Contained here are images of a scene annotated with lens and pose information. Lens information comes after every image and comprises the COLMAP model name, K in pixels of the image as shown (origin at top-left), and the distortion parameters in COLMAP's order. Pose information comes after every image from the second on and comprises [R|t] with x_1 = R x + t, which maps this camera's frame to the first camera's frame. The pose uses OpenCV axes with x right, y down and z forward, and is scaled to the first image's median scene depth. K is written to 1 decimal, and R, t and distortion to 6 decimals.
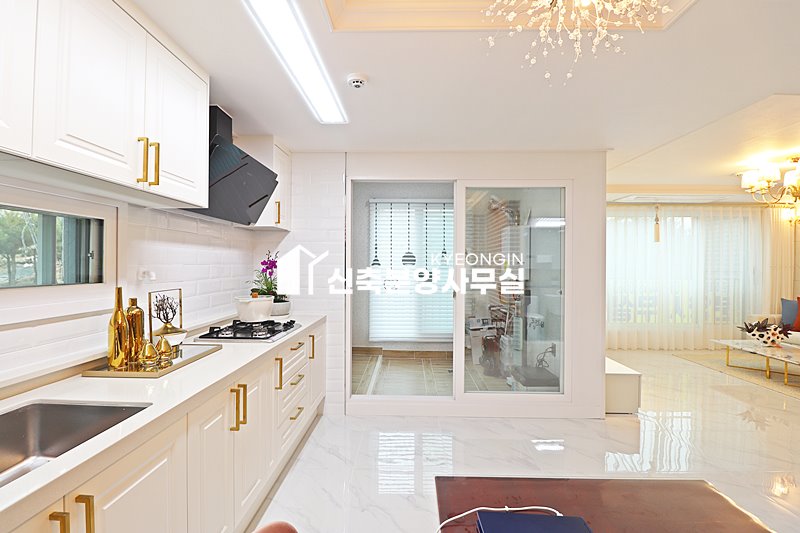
lens RADIAL K [[370.1, 0, 402.4], [0, 370.1, 261.6], [0, 0, 1]] dist [0.002112, -0.015416]
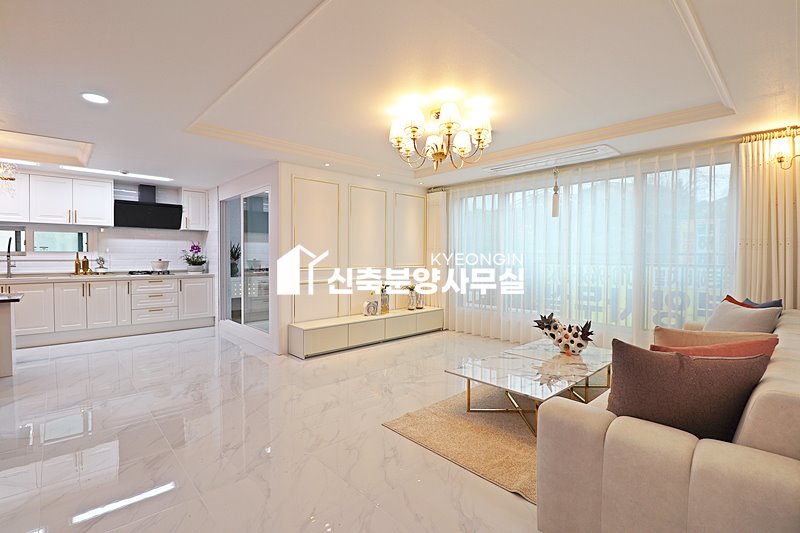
lens RADIAL K [[370.1, 0, 402.4], [0, 370.1, 261.6], [0, 0, 1]] dist [0.002112, -0.015416]
pose [[0.702698, 0.010142, -0.711416, 1.061126], [0.003617, 0.999835, 0.017827, 0.029497], [0.711479, -0.015101, 0.702545, 0.203684]]
